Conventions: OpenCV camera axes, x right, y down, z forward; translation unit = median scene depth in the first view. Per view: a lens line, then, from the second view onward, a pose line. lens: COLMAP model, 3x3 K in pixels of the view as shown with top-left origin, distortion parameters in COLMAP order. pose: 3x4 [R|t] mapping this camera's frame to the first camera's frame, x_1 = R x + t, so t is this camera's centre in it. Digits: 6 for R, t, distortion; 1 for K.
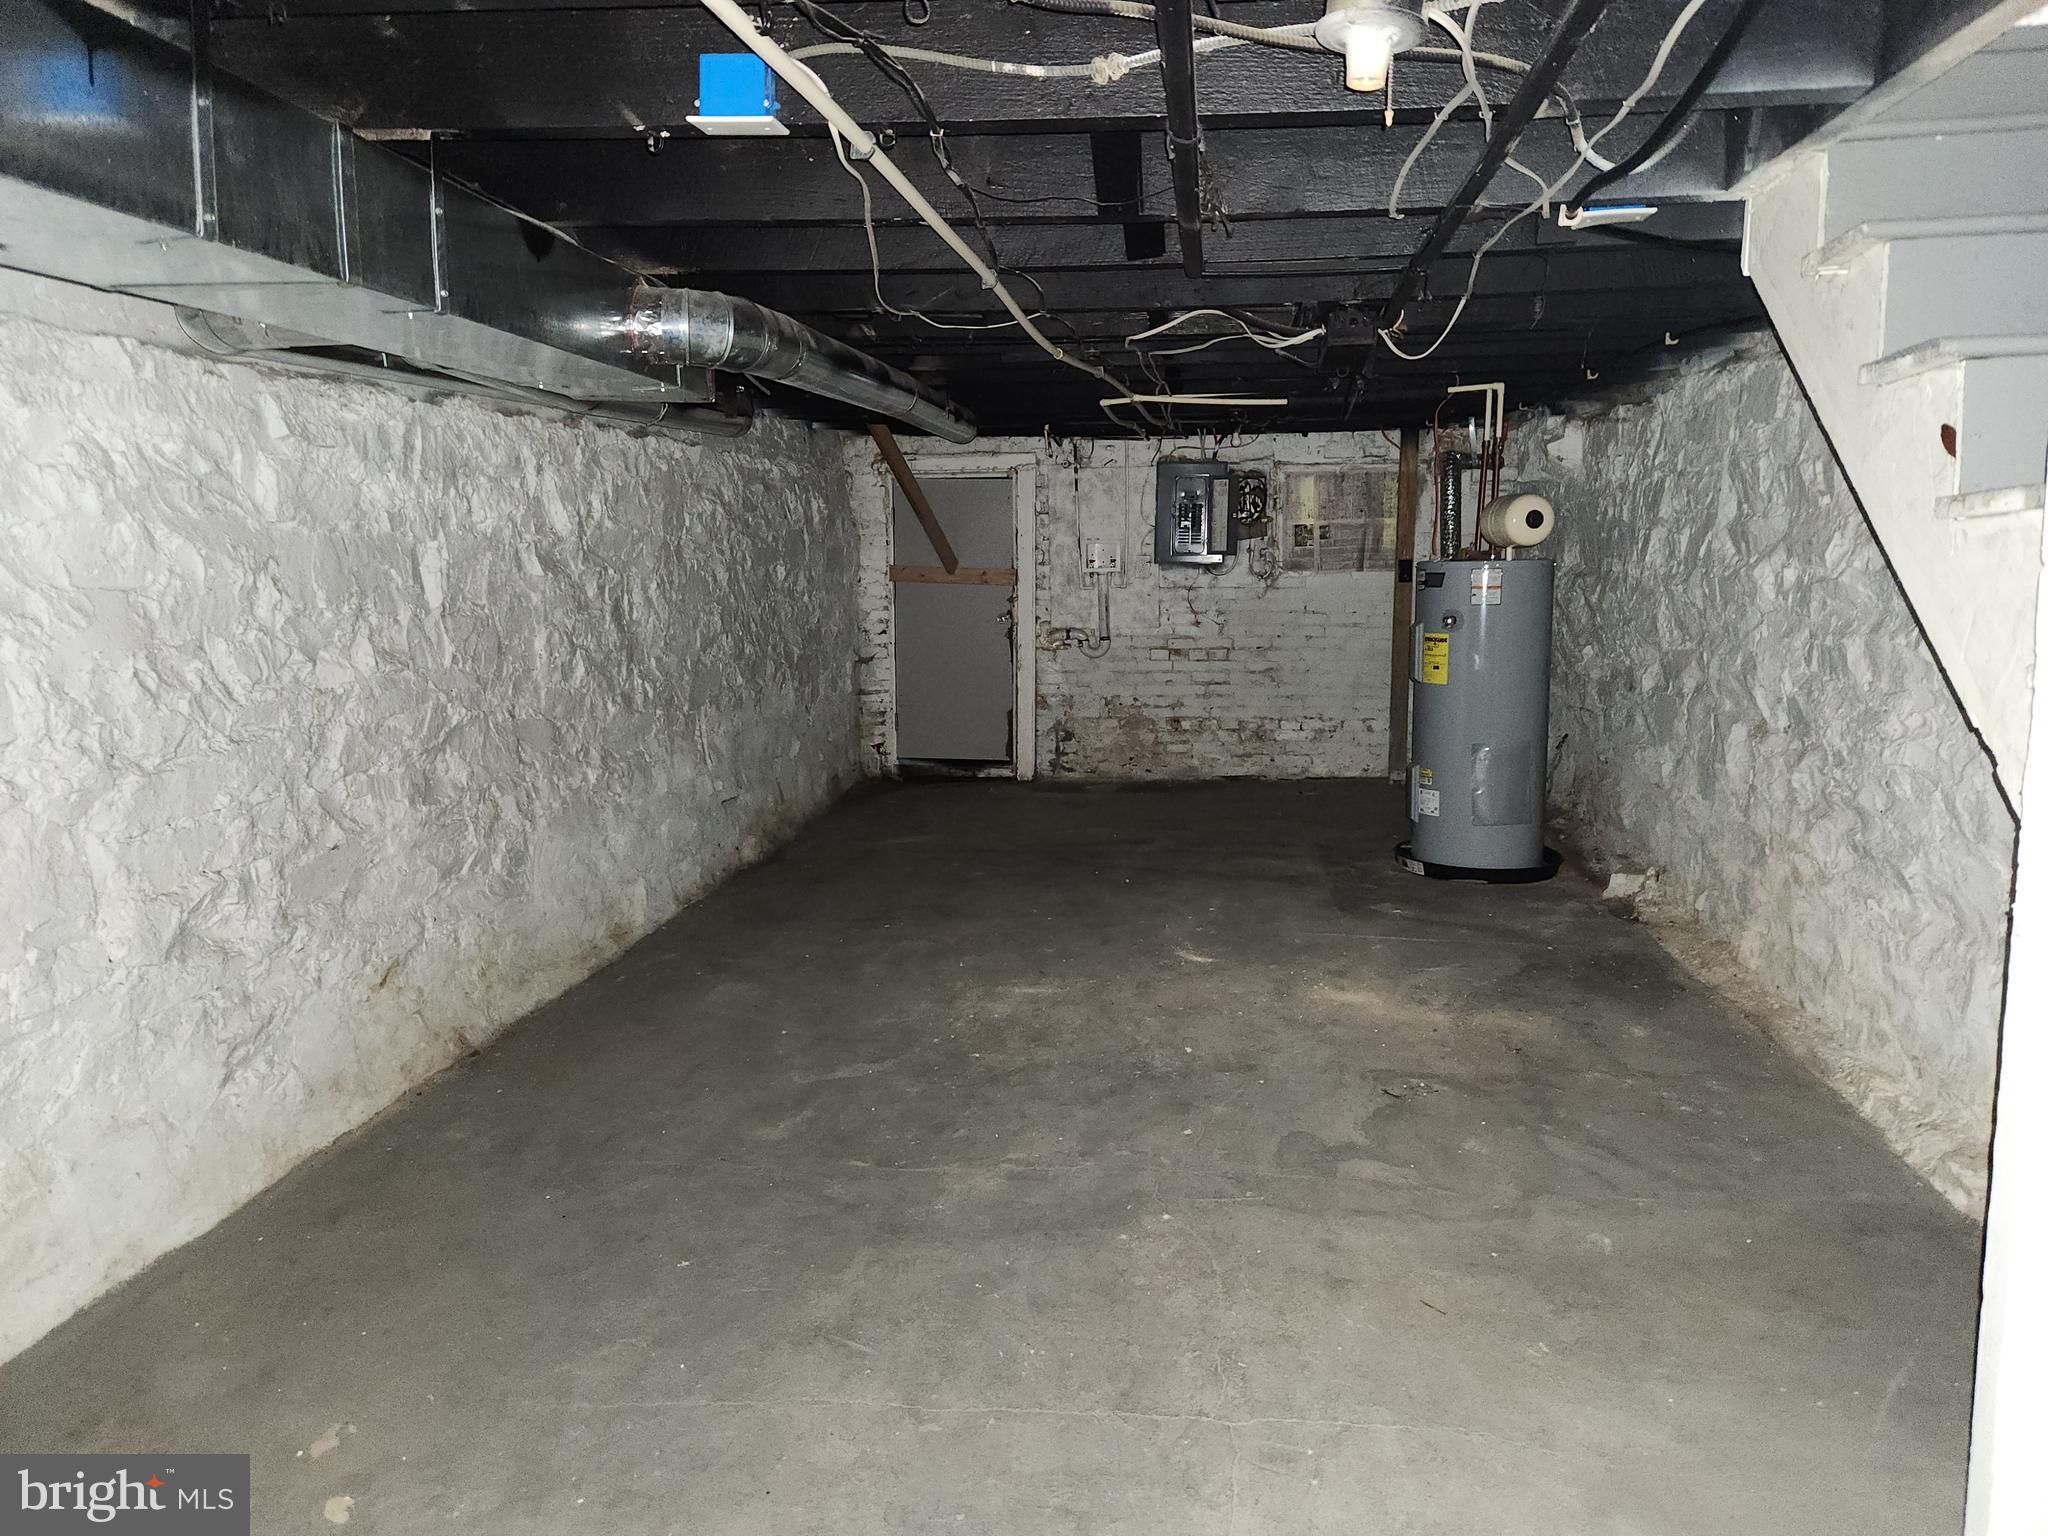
lens RADIAL K [[1410.8, 0, 1020.7], [0, 1410.8, 765.7], [0, 0, 1]] dist [0.085803, -0.085543]
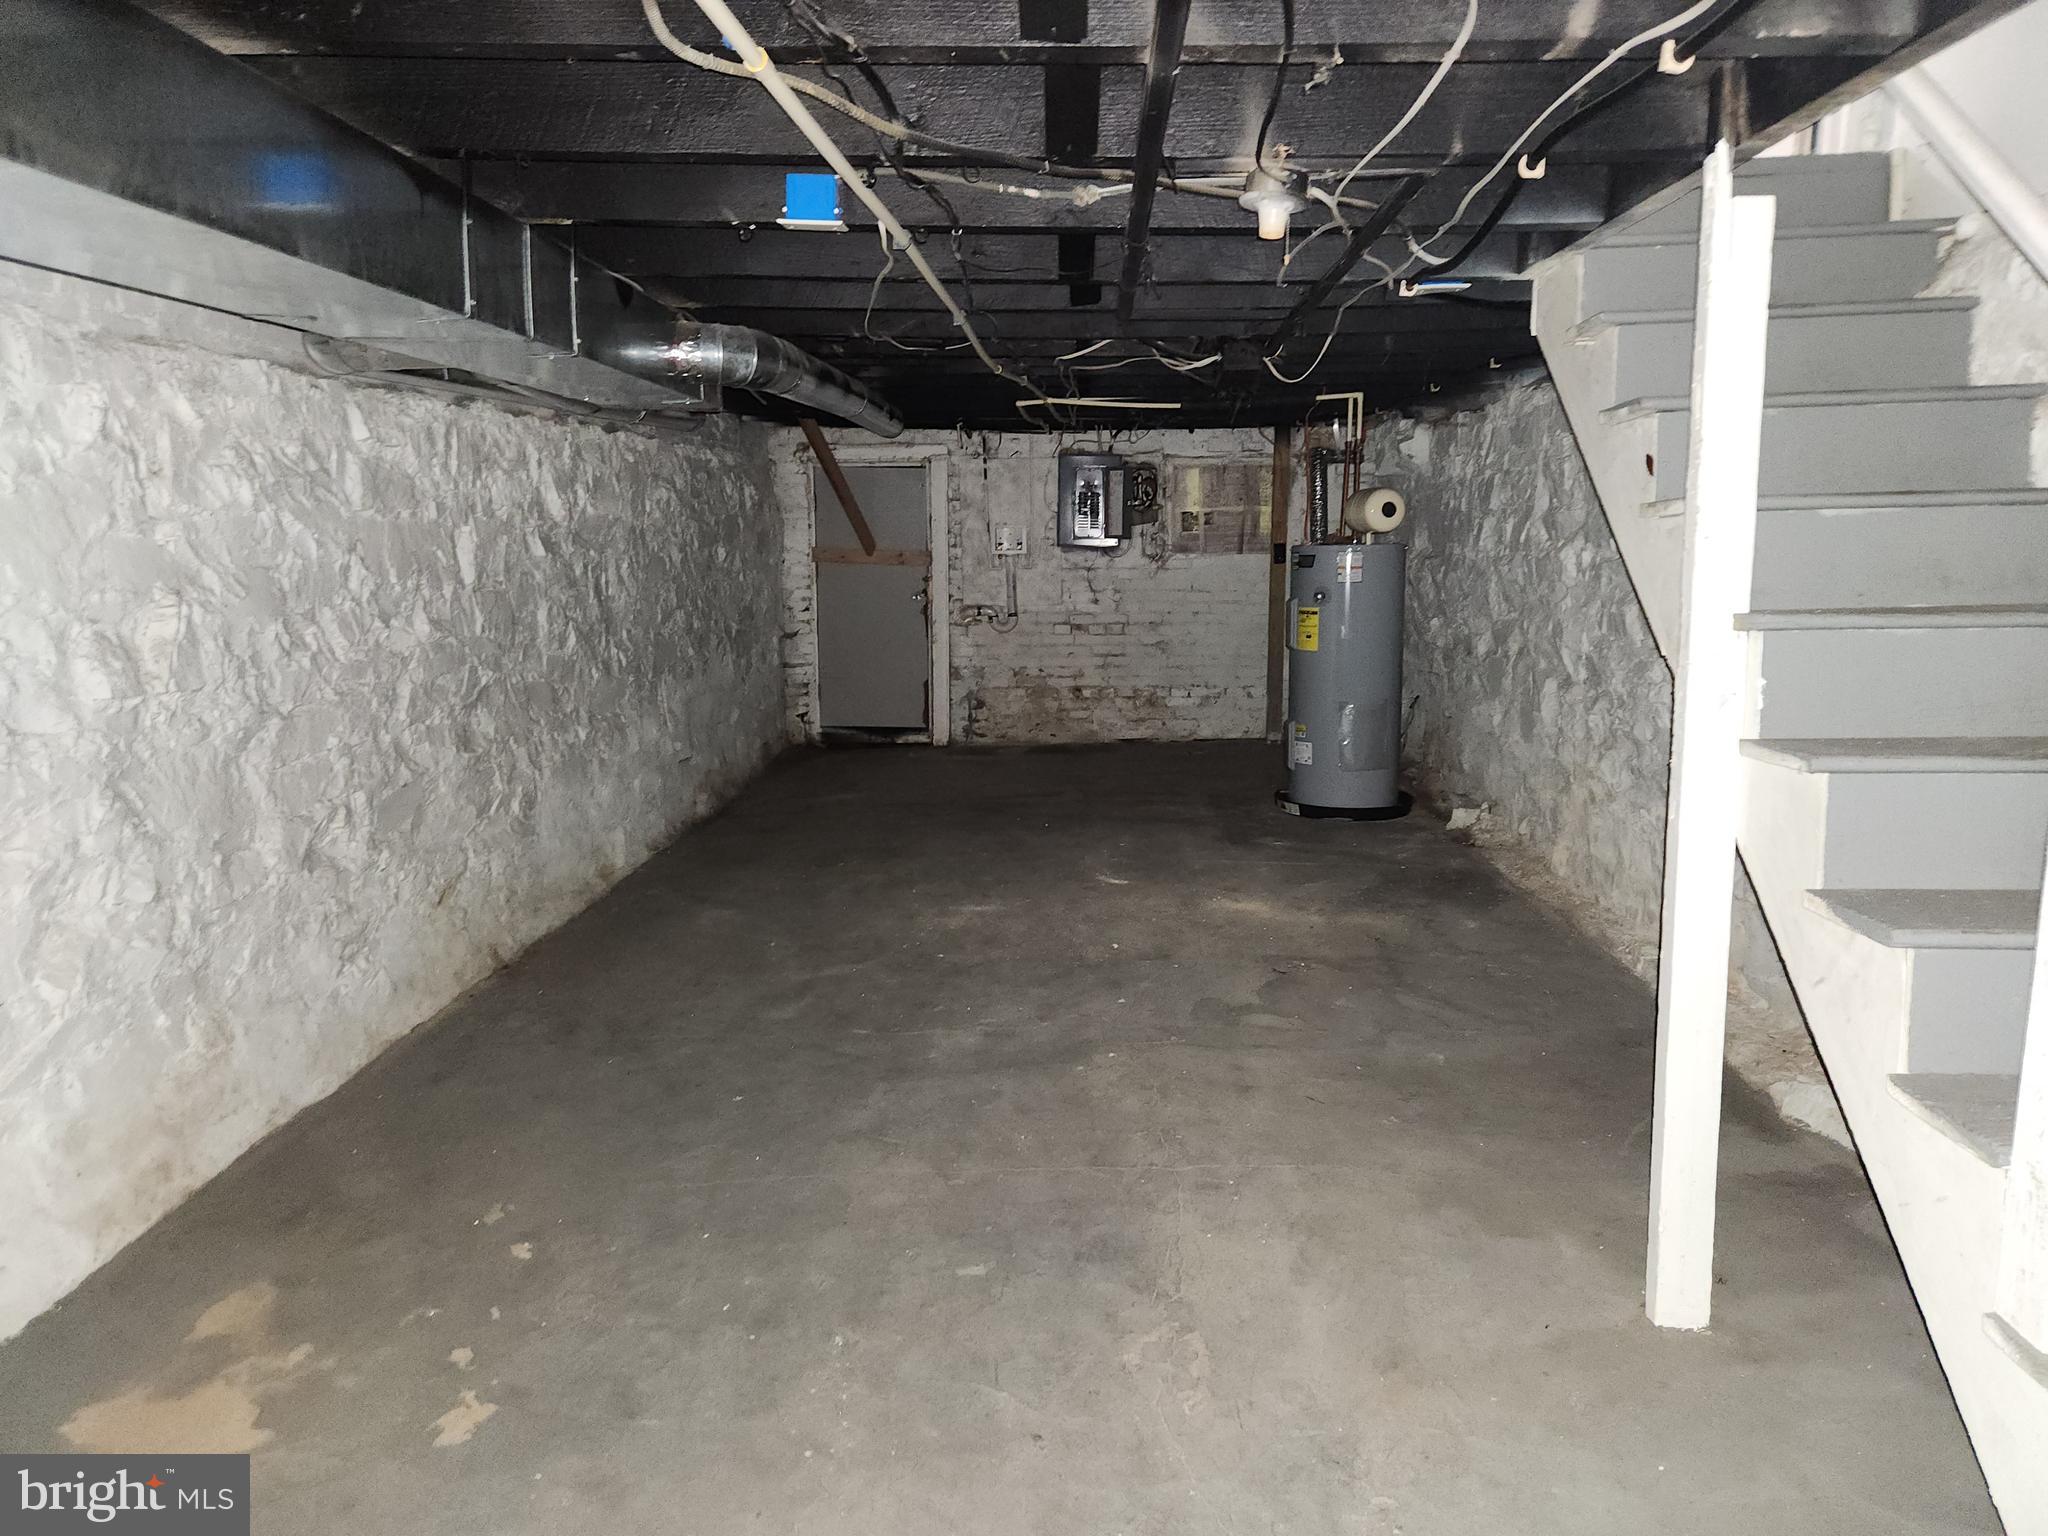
lens RADIAL K [[1410.8, 0, 1020.7], [0, 1410.8, 765.7], [0, 0, 1]] dist [0.085803, -0.085543]
pose [[0.996109, -0.012229, 0.087283, -0.059867], [0.011161, 0.999857, 0.012718, 0.025510], [-0.087426, -0.011694, 0.996102, -0.181300]]
